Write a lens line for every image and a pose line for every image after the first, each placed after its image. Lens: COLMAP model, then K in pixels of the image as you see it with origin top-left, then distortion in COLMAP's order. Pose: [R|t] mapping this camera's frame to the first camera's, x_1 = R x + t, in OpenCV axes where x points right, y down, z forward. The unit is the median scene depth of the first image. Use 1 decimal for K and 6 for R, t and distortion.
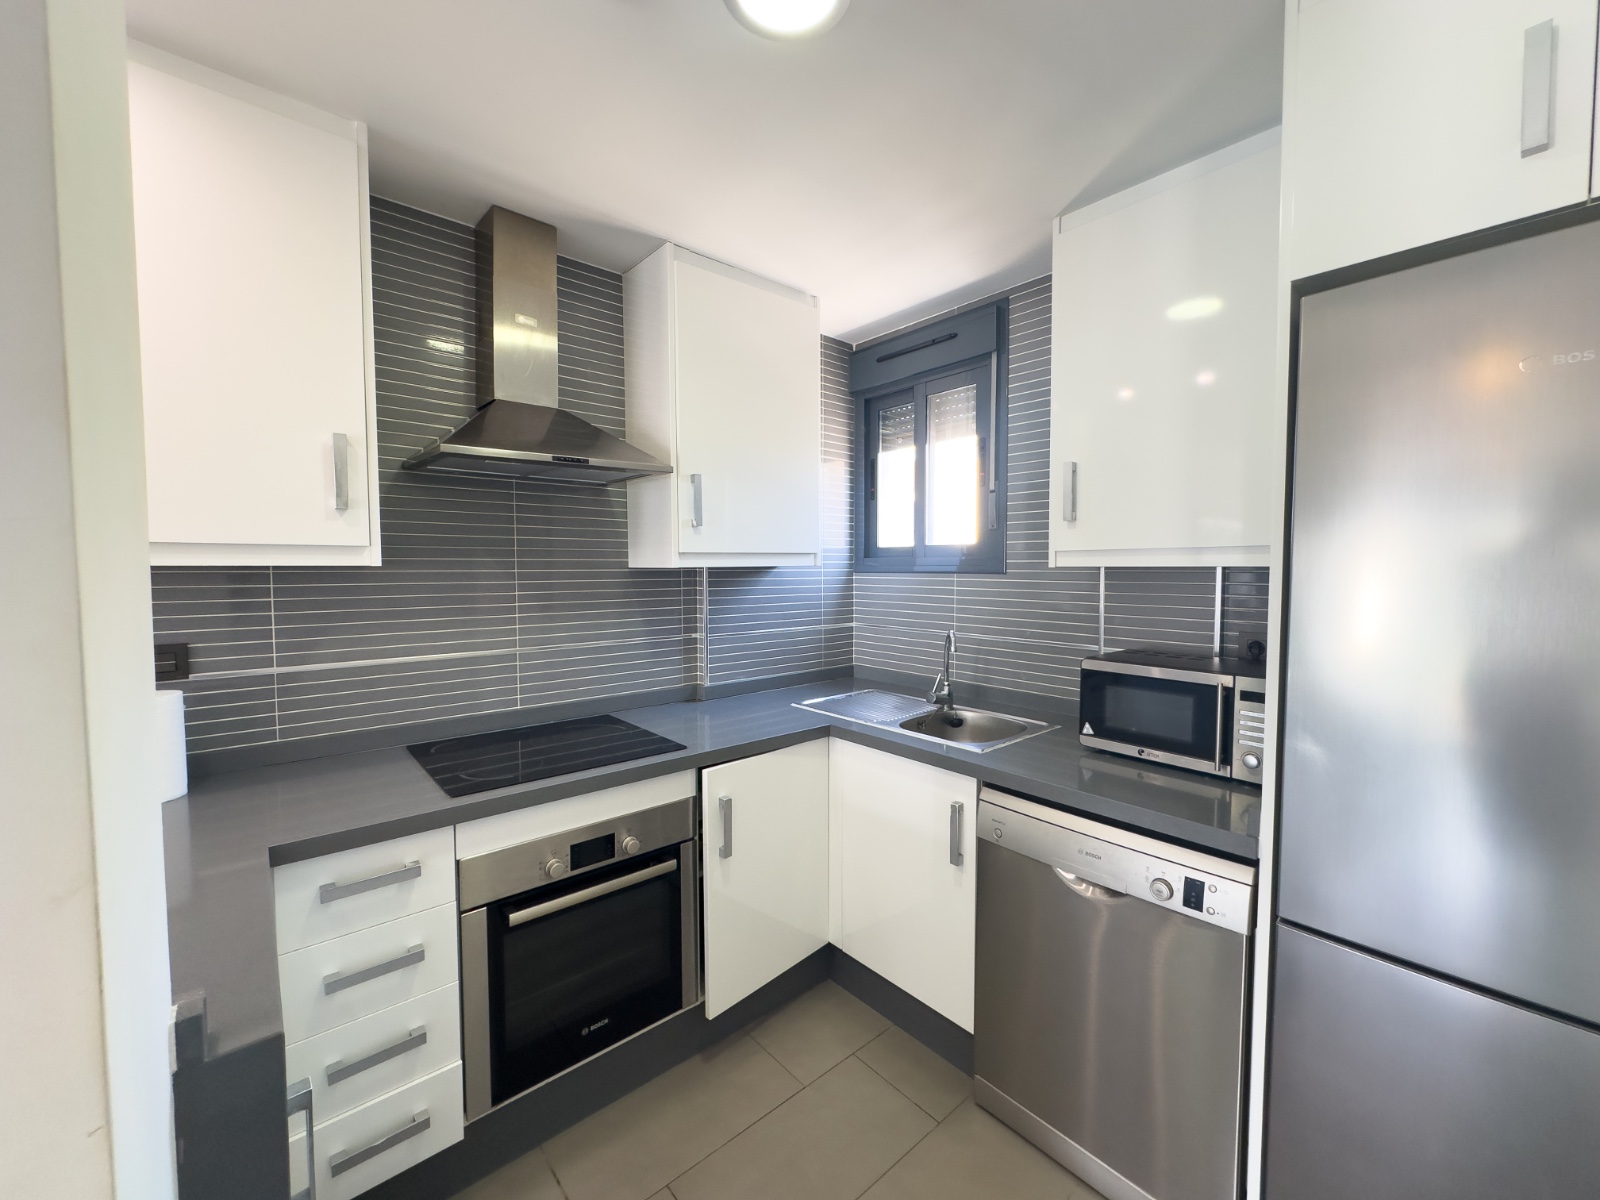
lens RADIAL K [[636.8, 0, 797.7], [0, 636.8, 597.4], [0, 0, 1]] dist [-0.000577, 0.000673]
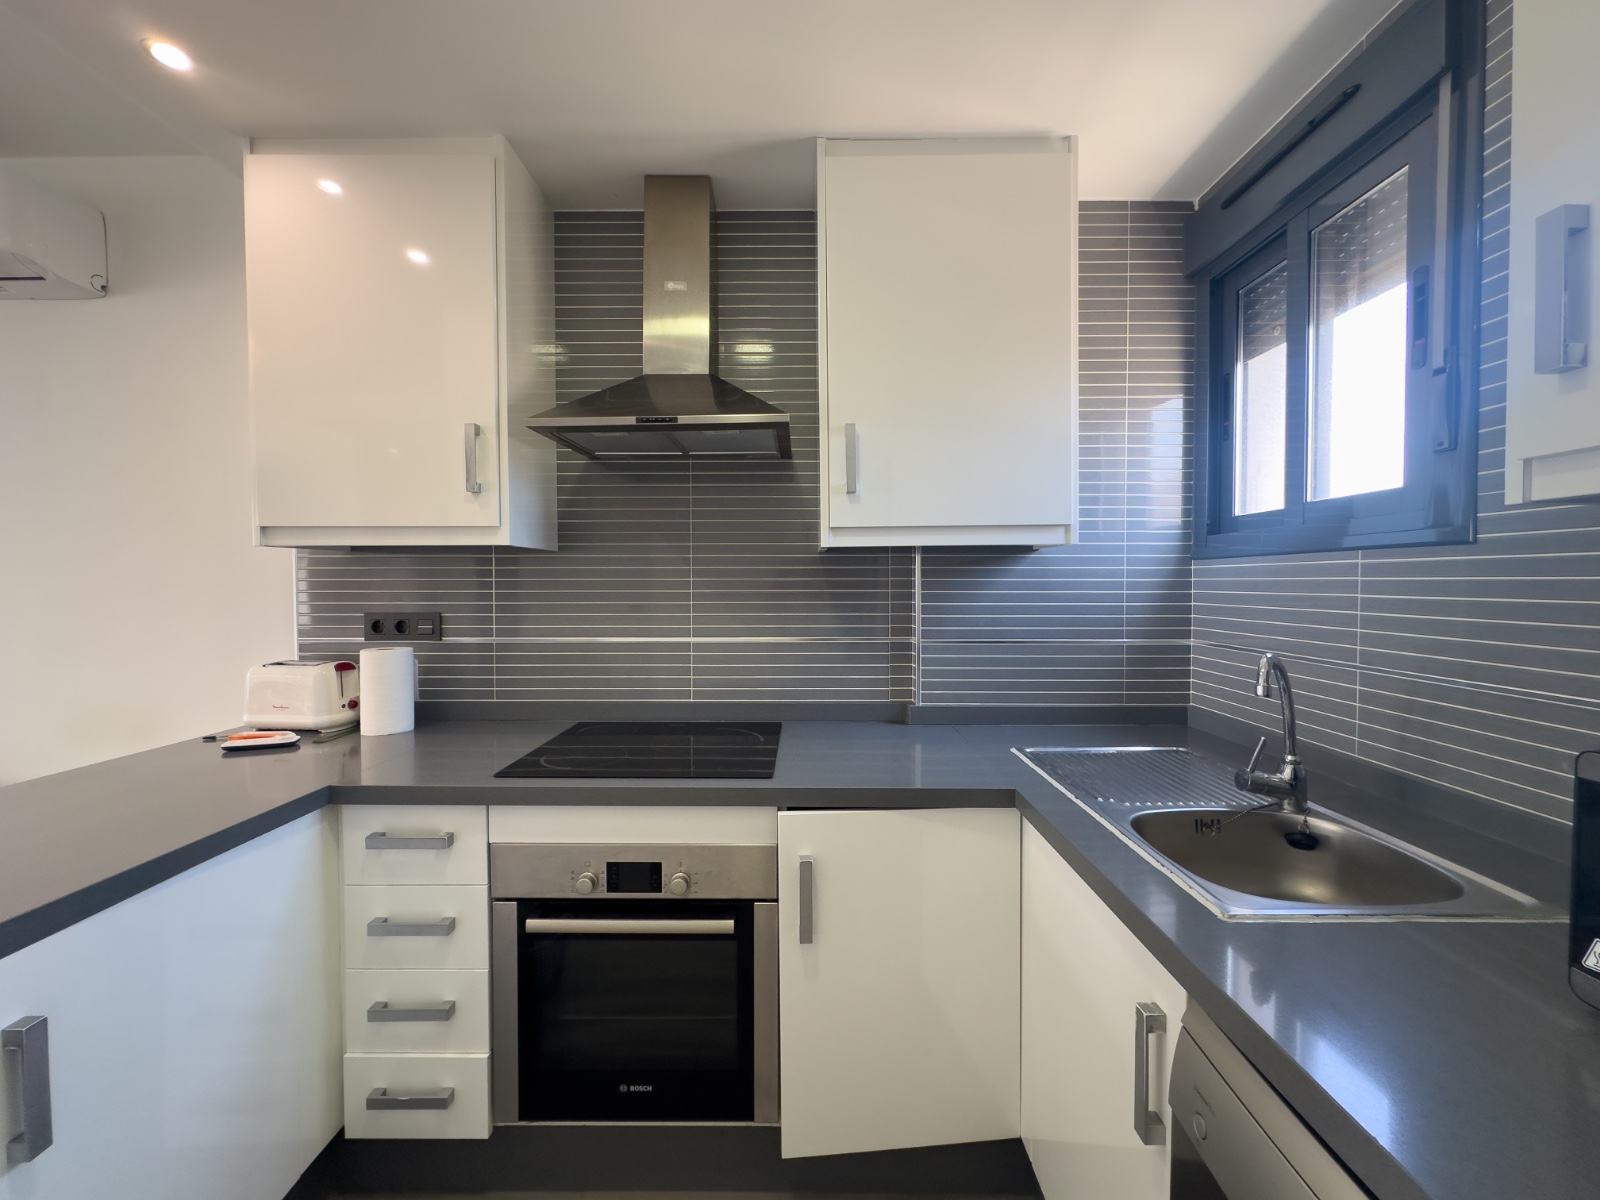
lens RADIAL K [[636.8, 0, 802.0], [0, 636.8, 596.8], [0, 0, 1]] dist [-0.000577, 0.000673]
pose [[0.753586, 0.015308, -0.657171, 0.281983], [-0.031473, 0.999423, -0.012810, 0.024128], [0.656595, 0.030336, 0.753633, 0.360635]]
